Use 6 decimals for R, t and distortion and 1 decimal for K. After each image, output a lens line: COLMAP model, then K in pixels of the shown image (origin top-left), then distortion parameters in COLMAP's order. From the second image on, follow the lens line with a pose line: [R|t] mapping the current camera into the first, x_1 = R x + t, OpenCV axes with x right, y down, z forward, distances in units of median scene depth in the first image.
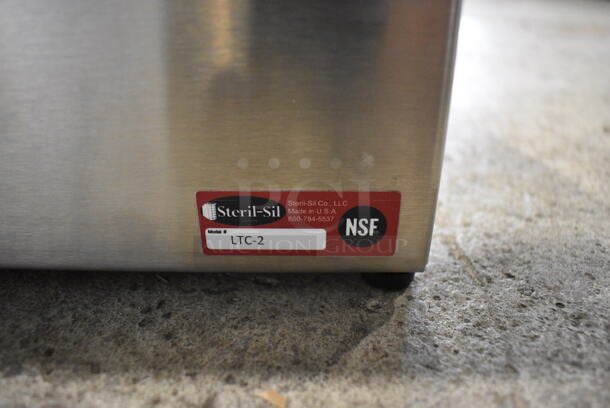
lens RADIAL K [[469.2, 0, 302.9], [0, 469.2, 202.1], [0, 0, 1]] dist [-0.105005, 0.019349]
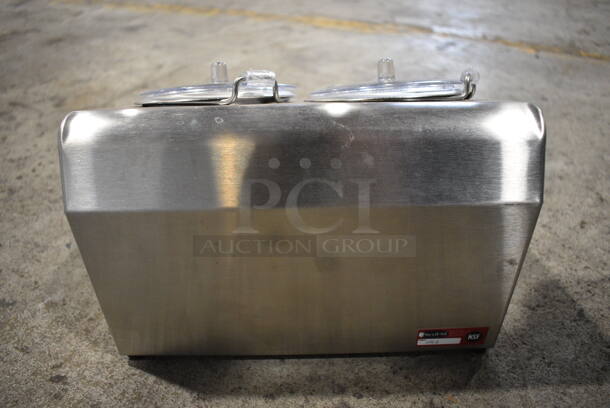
lens RADIAL K [[469.2, 0, 306.6], [0, 469.2, 205.0], [0, 0, 1]] dist [-0.105005, 0.019349]
pose [[0.999787, -0.020639, -0.000334, -0.852701], [0.020561, 0.994352, 0.104125, -1.032379], [-0.001817, -0.104110, 0.994564, -1.636540]]
